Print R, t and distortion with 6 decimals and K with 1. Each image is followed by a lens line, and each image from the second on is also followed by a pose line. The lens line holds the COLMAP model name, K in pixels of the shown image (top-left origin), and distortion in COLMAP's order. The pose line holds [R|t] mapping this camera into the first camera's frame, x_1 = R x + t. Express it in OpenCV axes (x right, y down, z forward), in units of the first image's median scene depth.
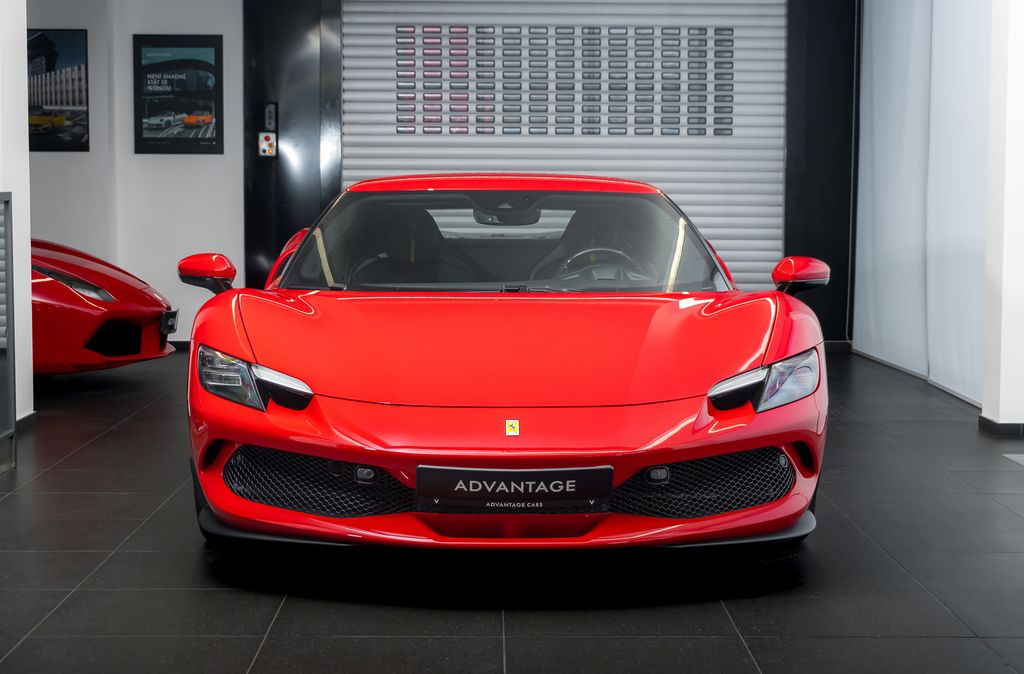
lens RADIAL K [[1992.4, 0, 512.0], [0, 1992.4, 337.0], [0, 0, 1]] dist [-0.005597, 0.072400]
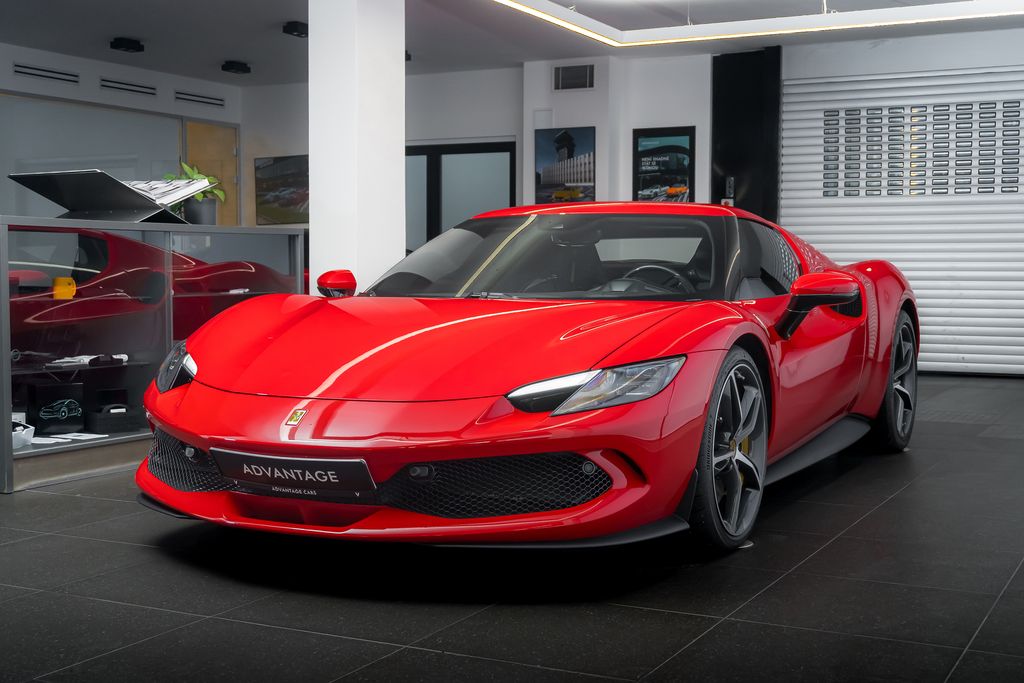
lens RADIAL K [[1335.7, 0, 512.0], [0, 1335.7, 341.5], [0, 0, 1]] dist [-0.017624, -0.002485]
pose [[0.880565, 0.022852, -0.473375, 0.172576], [-0.031020, 0.999474, -0.009453, 0.003275], [0.472910, 0.023008, 0.880811, 0.170580]]
